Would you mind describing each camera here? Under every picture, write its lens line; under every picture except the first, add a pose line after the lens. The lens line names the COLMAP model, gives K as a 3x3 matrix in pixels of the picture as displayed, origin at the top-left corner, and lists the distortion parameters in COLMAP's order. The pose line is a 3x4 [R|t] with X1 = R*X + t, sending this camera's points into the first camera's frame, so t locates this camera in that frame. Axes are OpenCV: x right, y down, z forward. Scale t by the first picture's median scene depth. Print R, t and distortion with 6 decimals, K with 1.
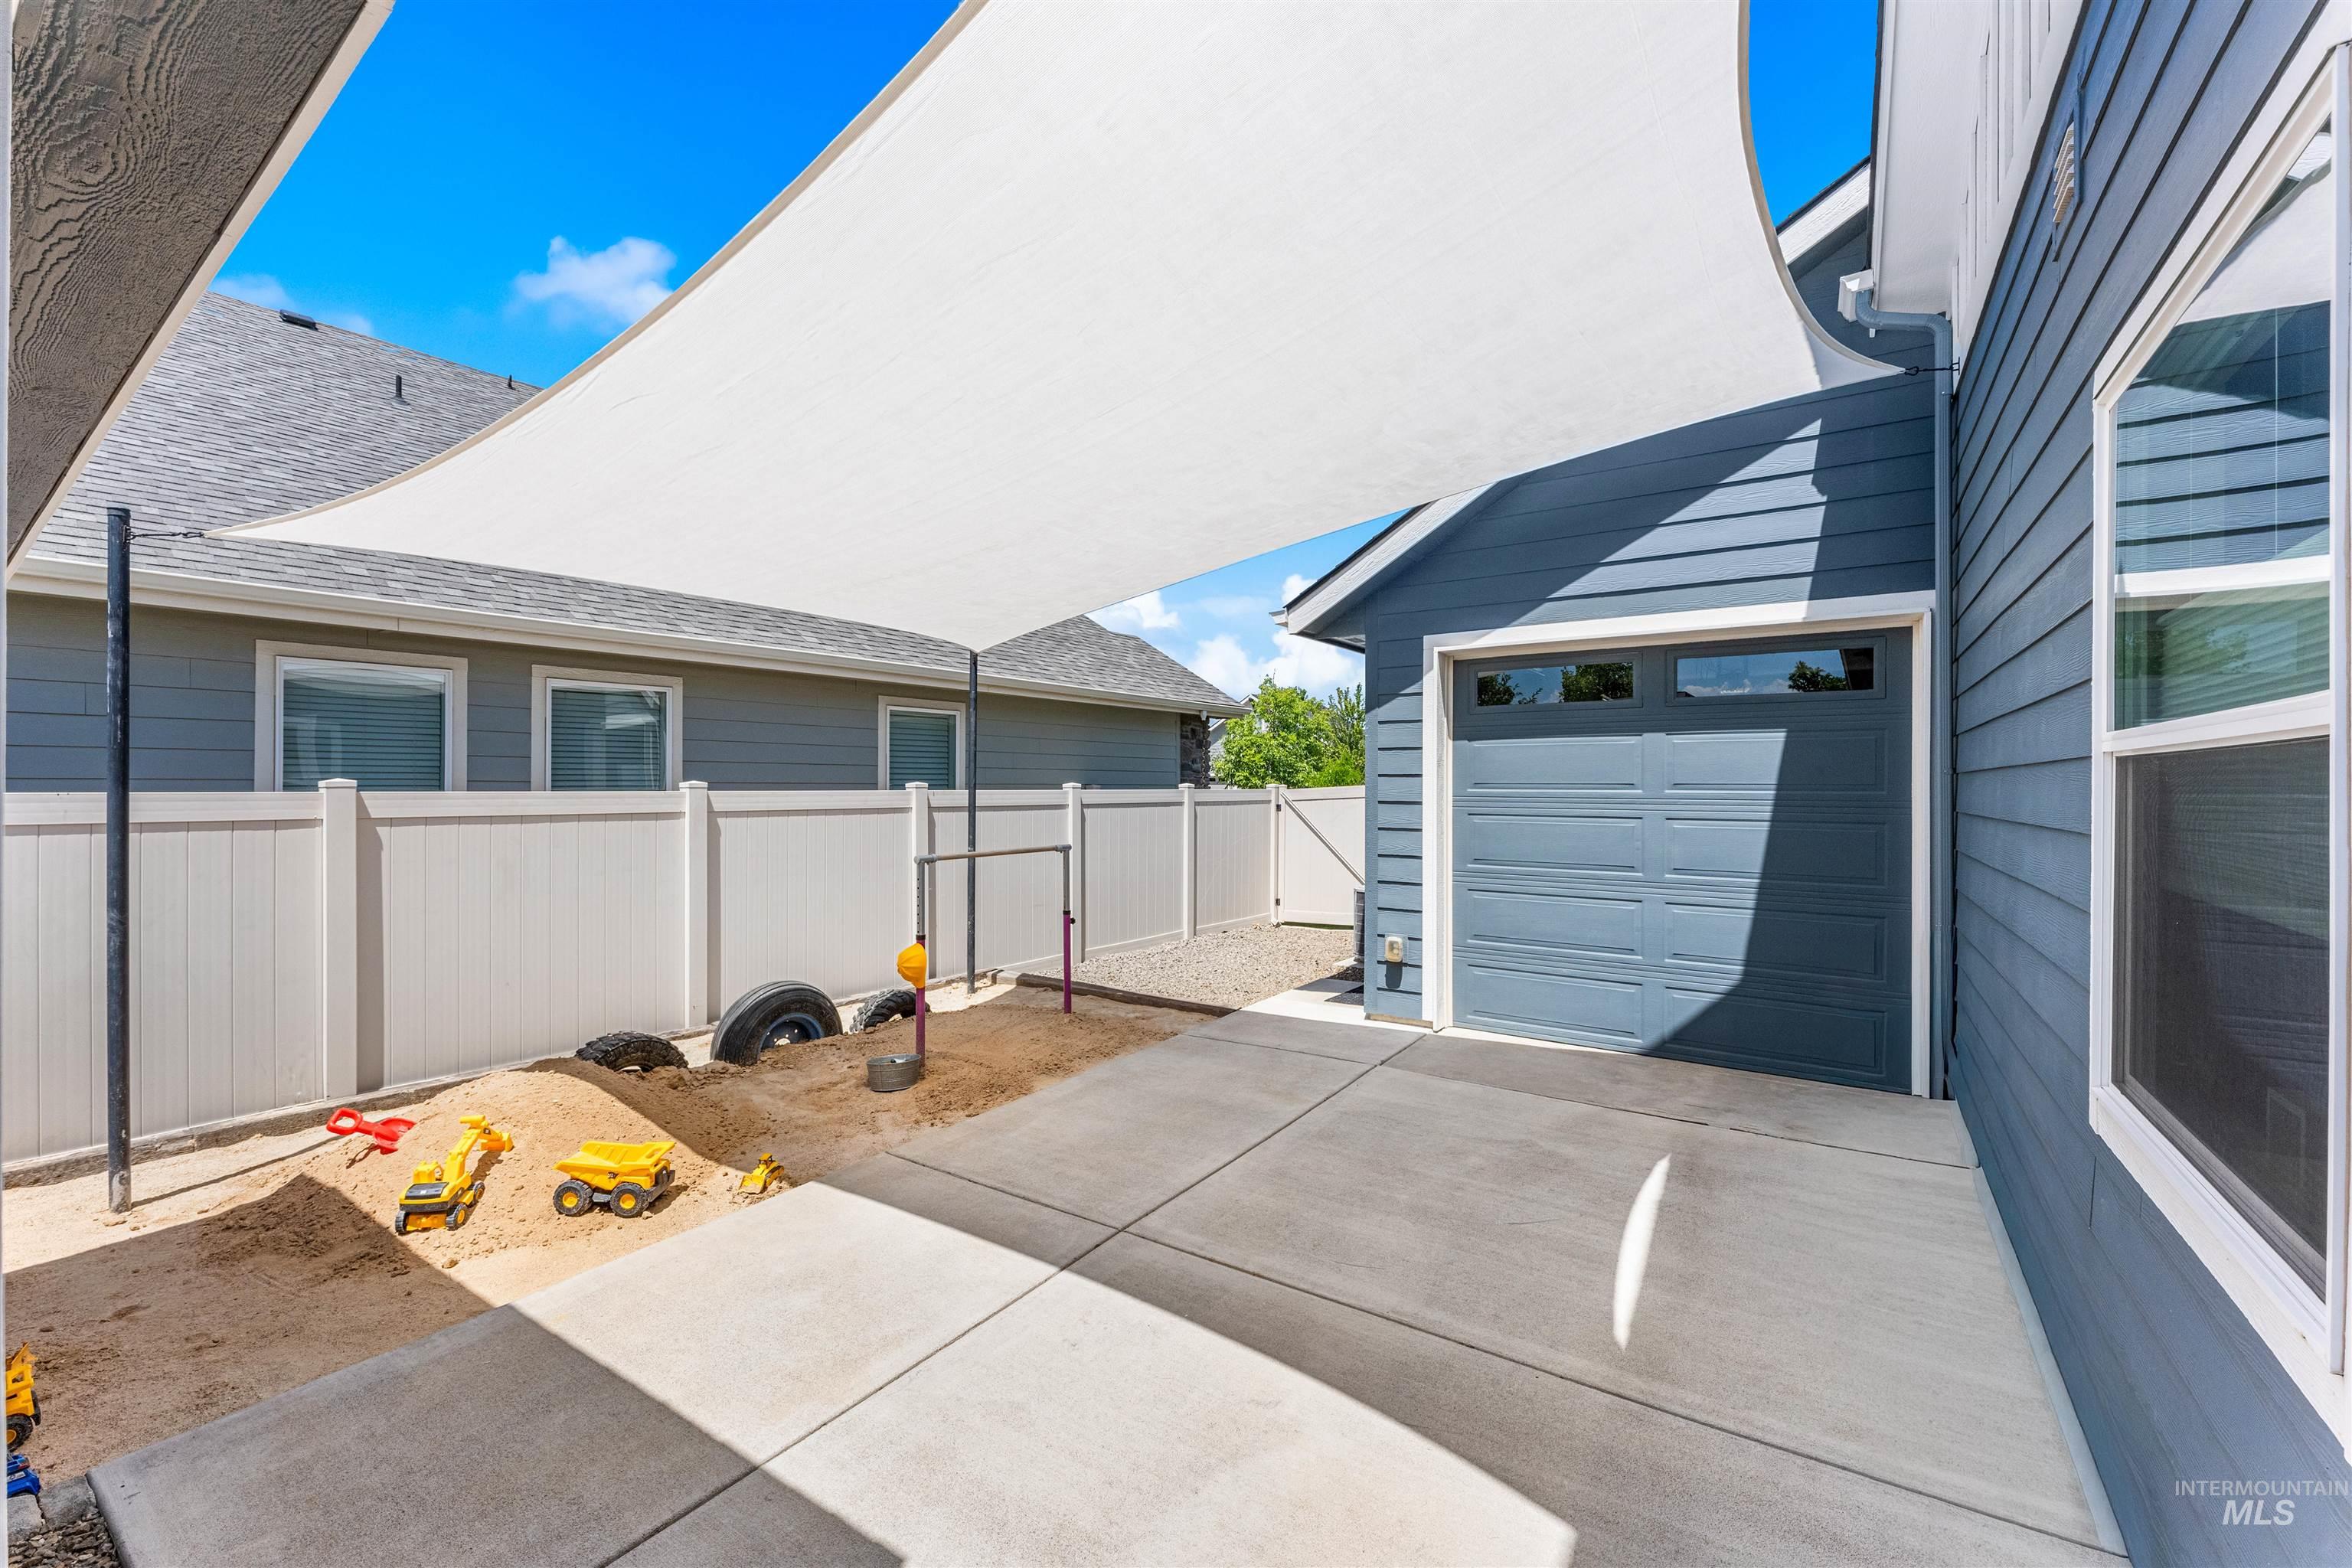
lens RADIAL K [[947.2, 0, 1172.7], [0, 947.2, 784.4], [0, 0, 1]] dist [0.000496, -0.000791]
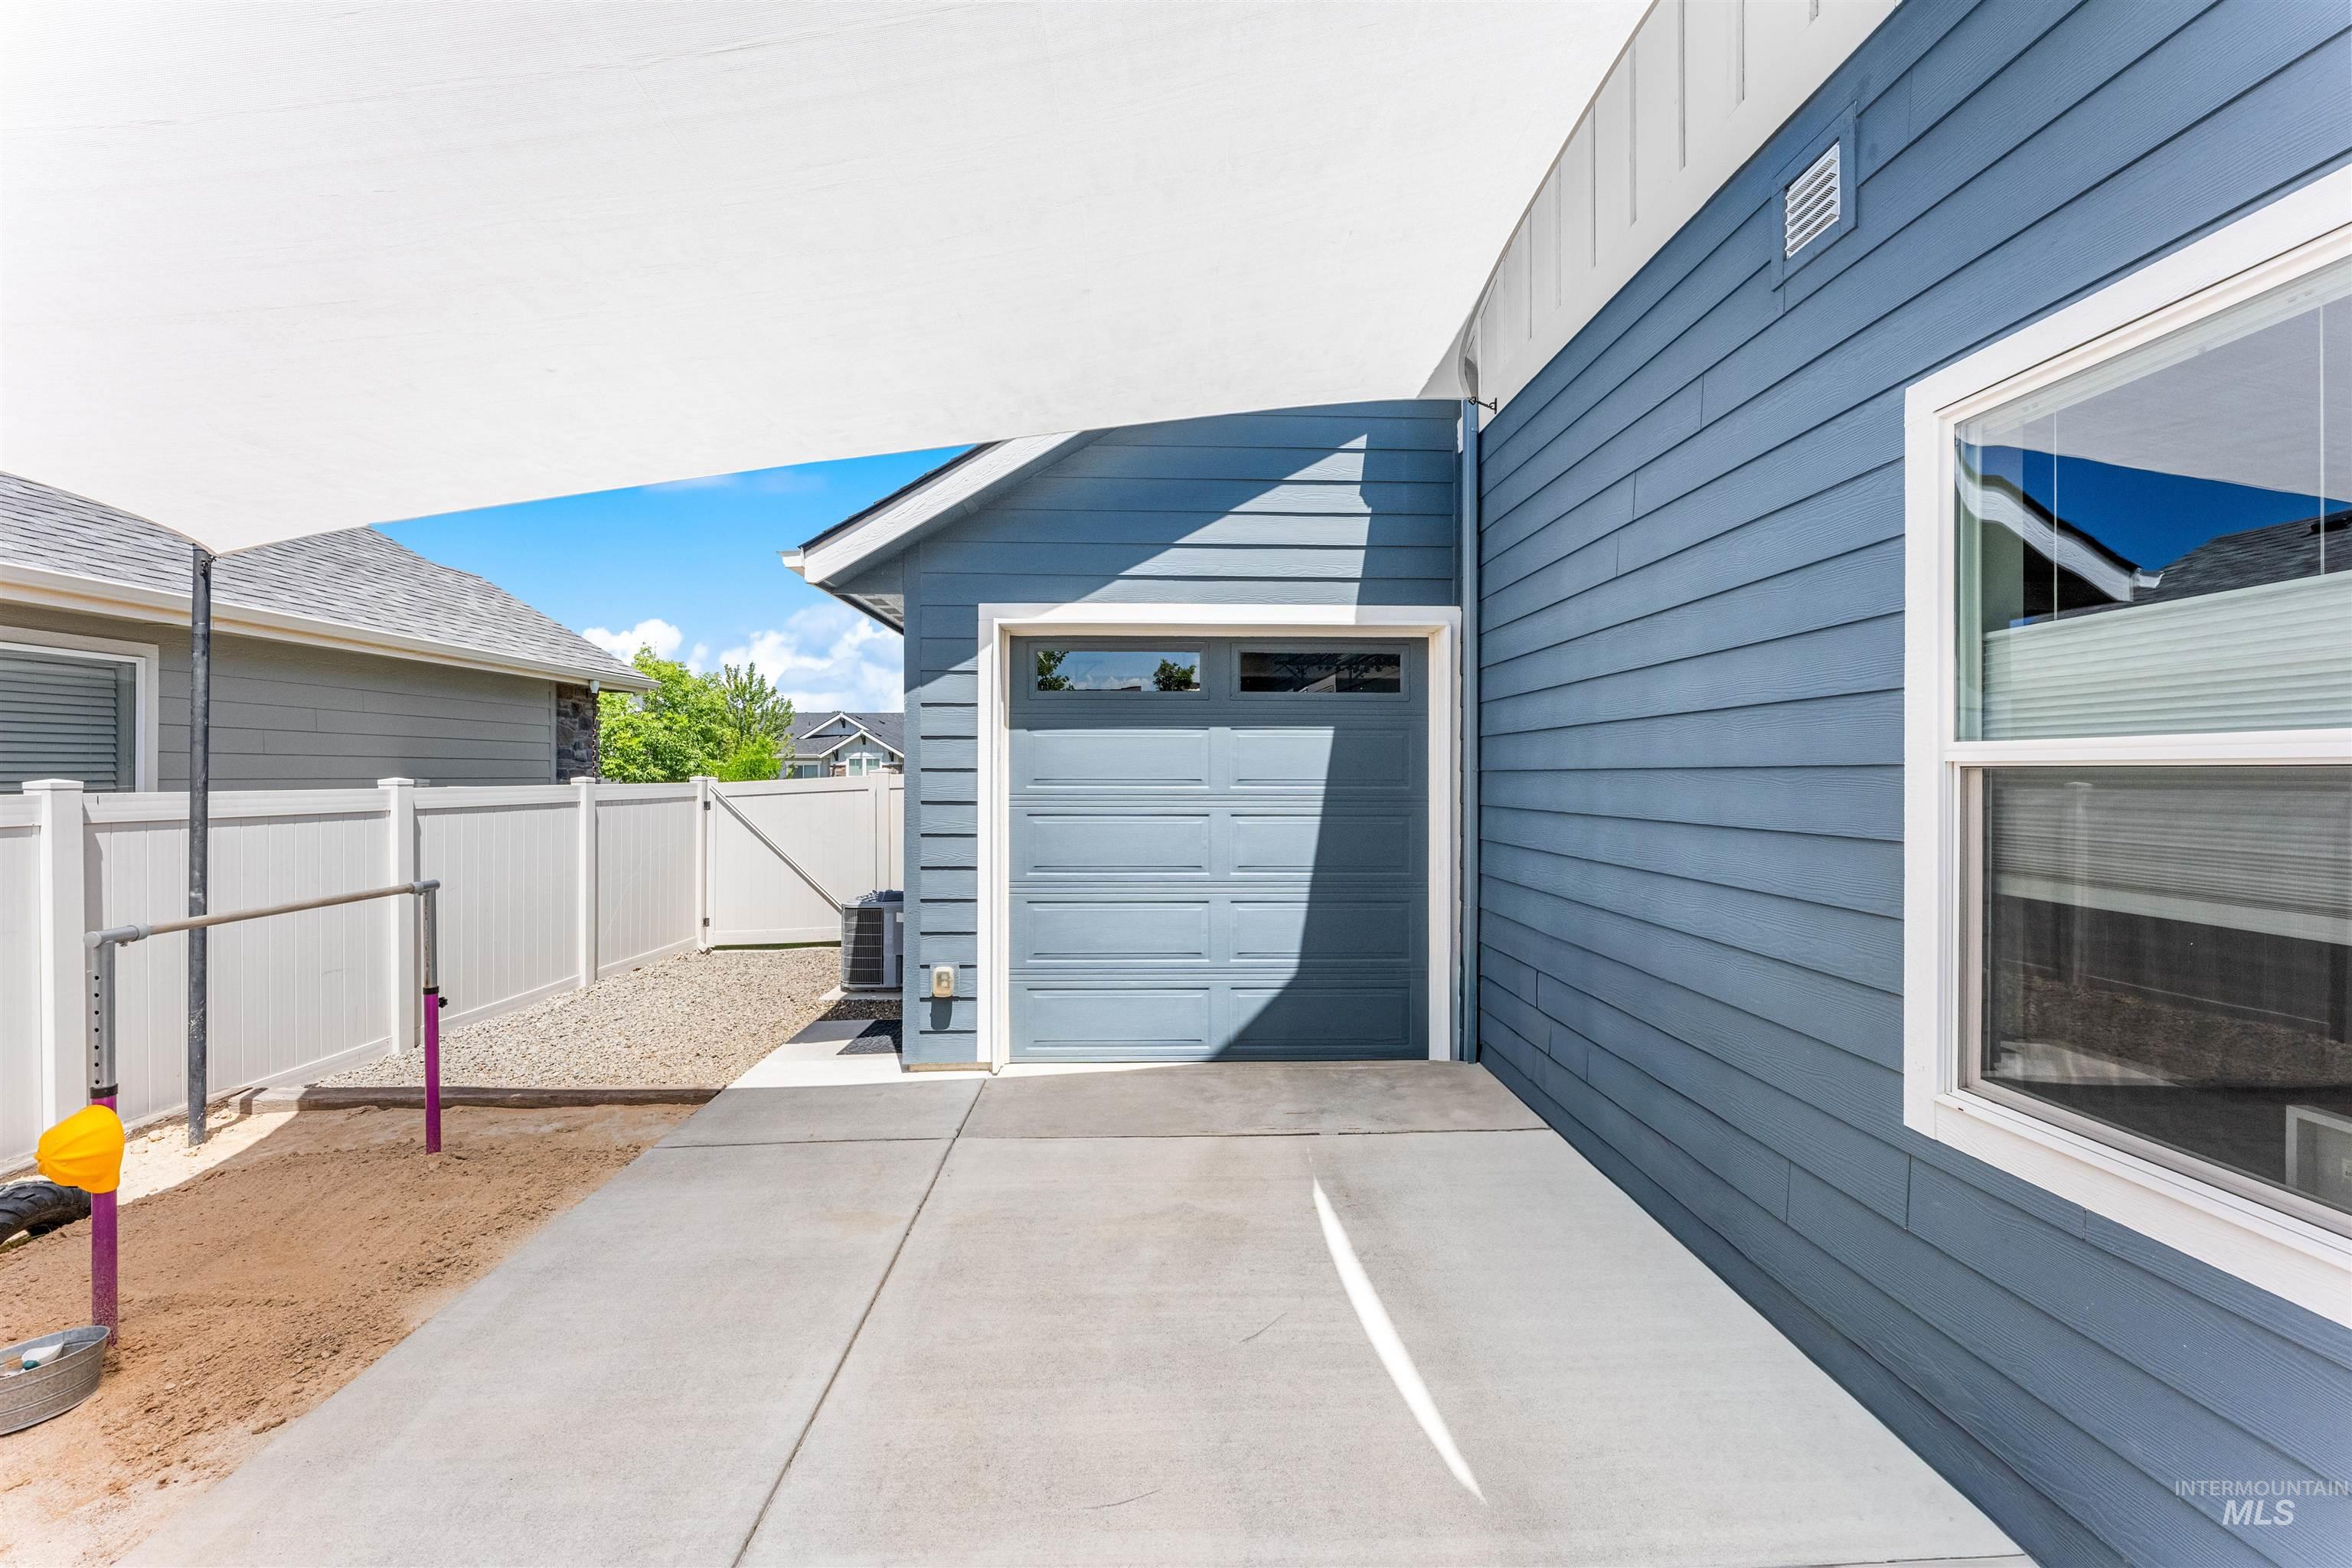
lens RADIAL K [[947.2, 0, 1173.9], [0, 947.2, 773.6], [0, 0, 1]] dist [0.000496, -0.000791]
pose [[0.805625, -0.001909, 0.592422, -0.093284], [0.000900, 0.999998, 0.001998, -0.008057], [-0.592425, -0.001077, 0.805625, 0.225944]]
